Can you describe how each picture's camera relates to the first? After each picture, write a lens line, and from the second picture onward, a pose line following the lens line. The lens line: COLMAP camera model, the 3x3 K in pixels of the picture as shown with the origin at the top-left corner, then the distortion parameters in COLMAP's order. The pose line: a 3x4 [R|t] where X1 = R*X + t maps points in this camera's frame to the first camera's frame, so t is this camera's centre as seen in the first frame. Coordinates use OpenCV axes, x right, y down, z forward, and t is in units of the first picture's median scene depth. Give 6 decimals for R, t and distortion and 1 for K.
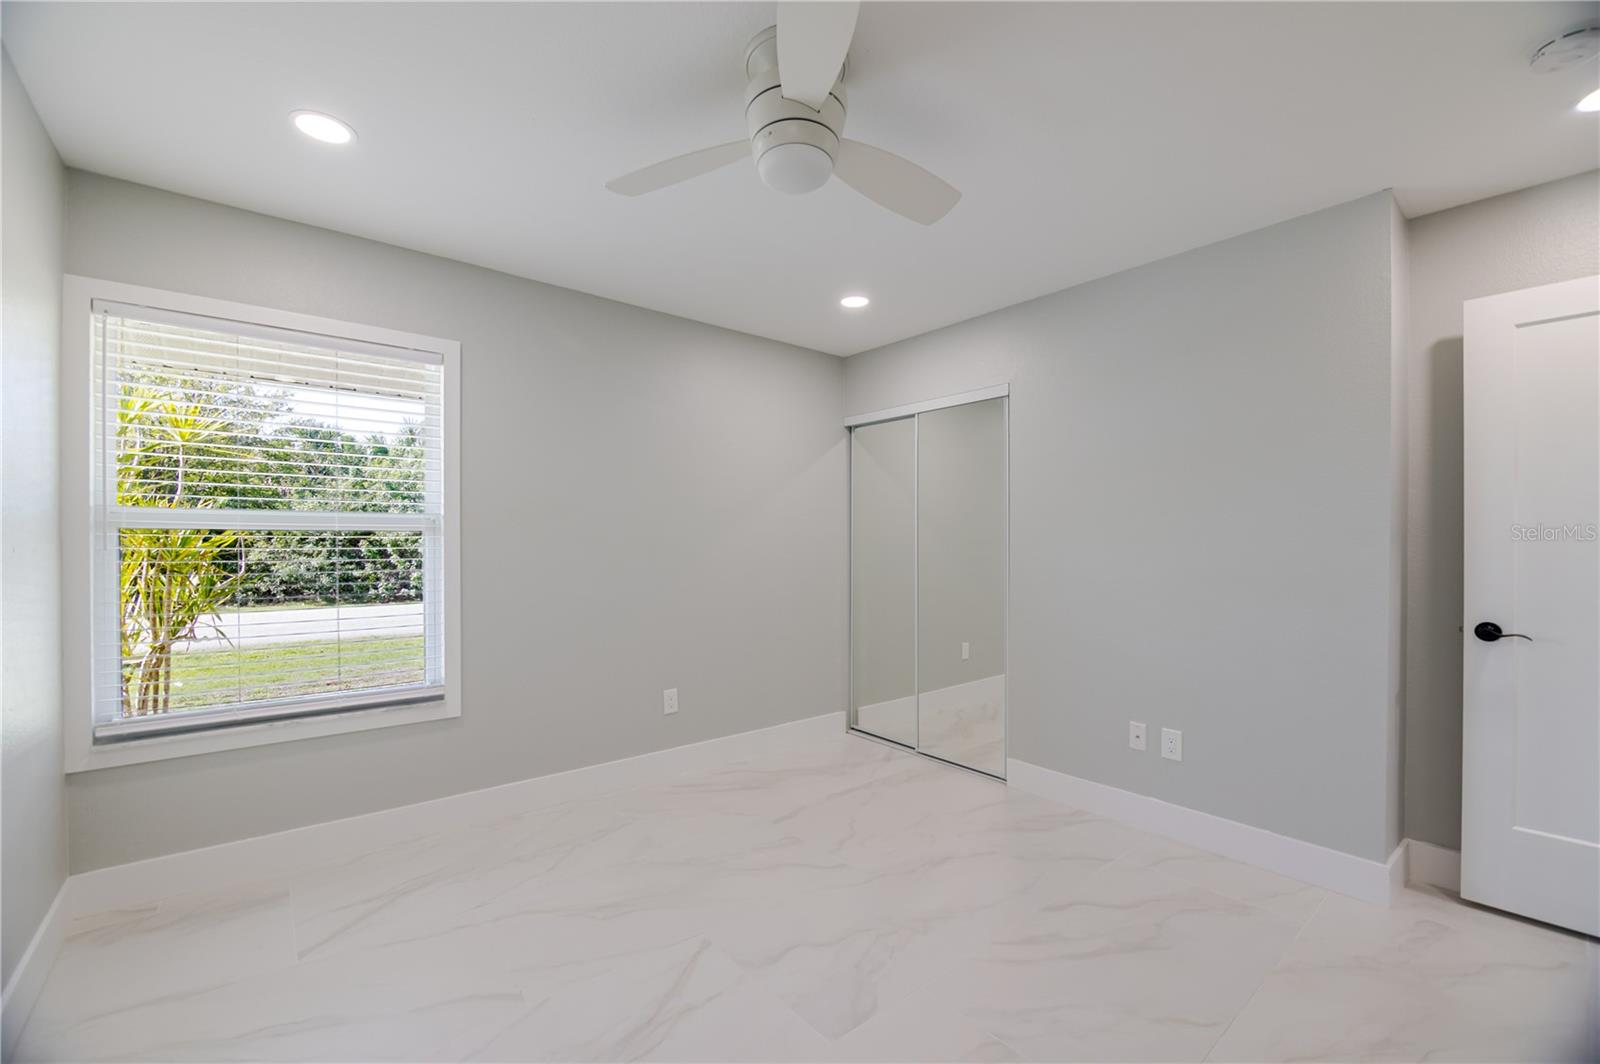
lens RADIAL K [[654.2, 0, 806.1], [0, 654.2, 542.7], [0, 0, 1]] dist [-0.007539, -0.001820]
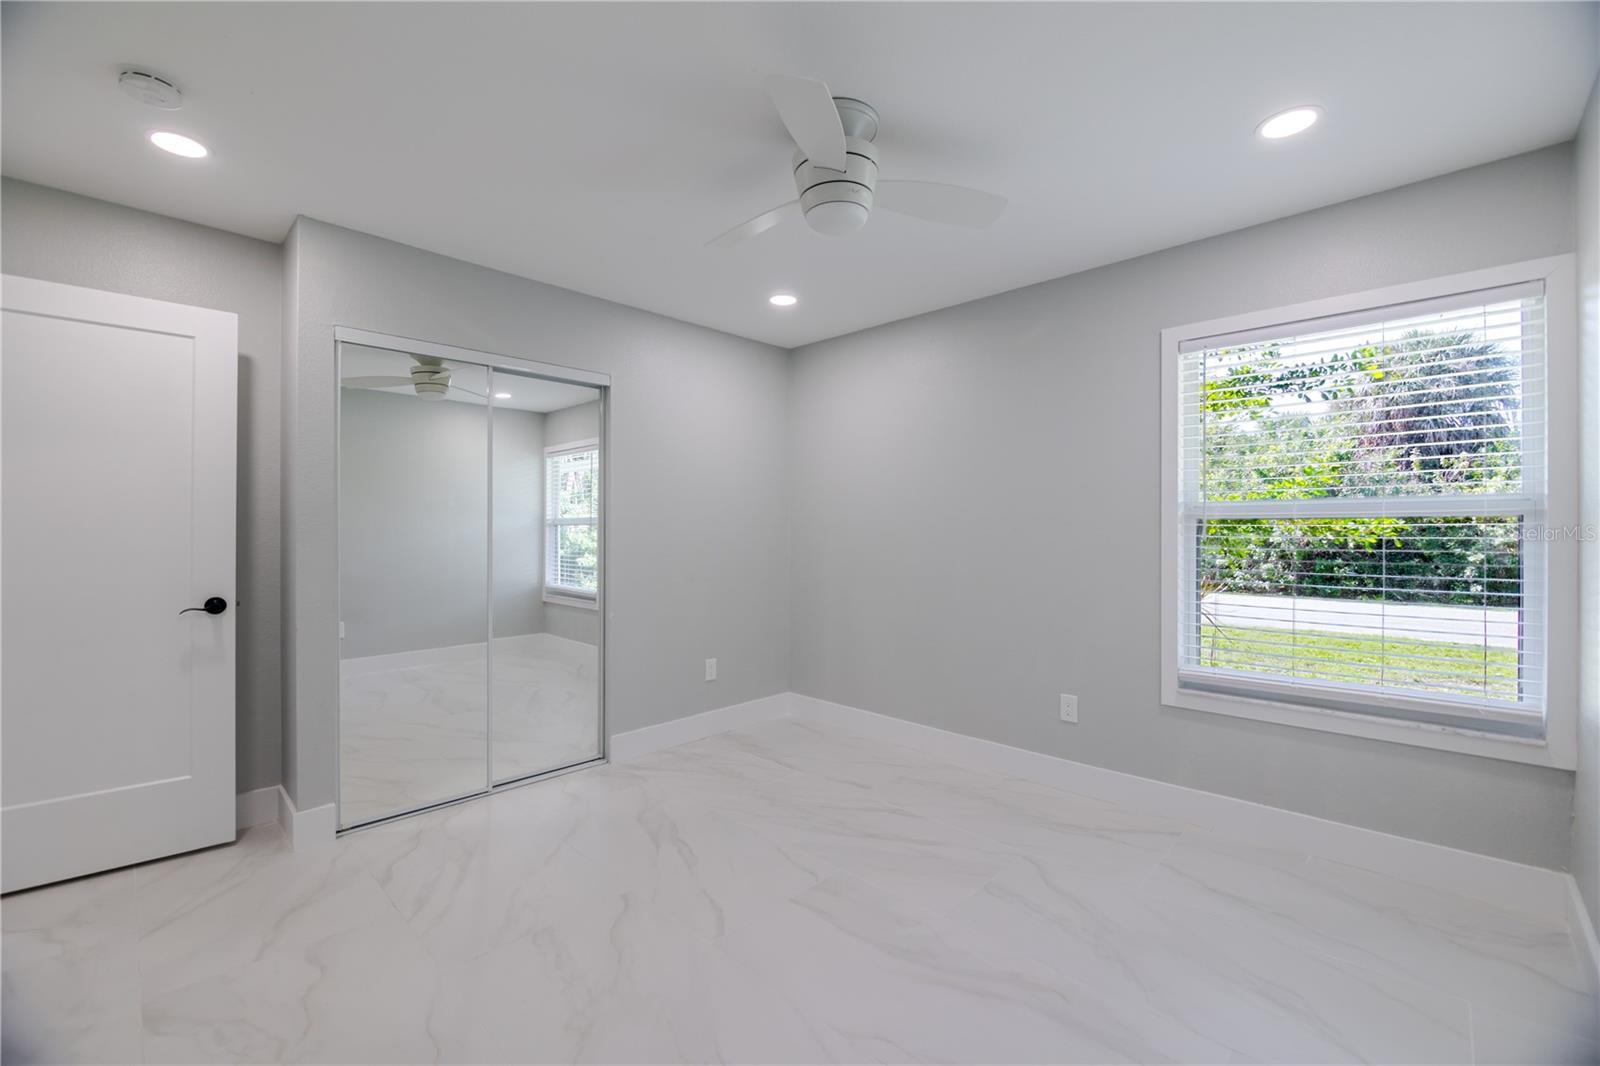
lens RADIAL K [[654.2, 0, 795.9], [0, 654.2, 535.9], [0, 0, 1]] dist [-0.007539, -0.001820]
pose [[0.113941, 0.008854, -0.993448, 0.107029], [-0.002181, 0.999960, 0.008662, -0.000151], [0.993485, 0.001180, 0.113955, 0.088198]]
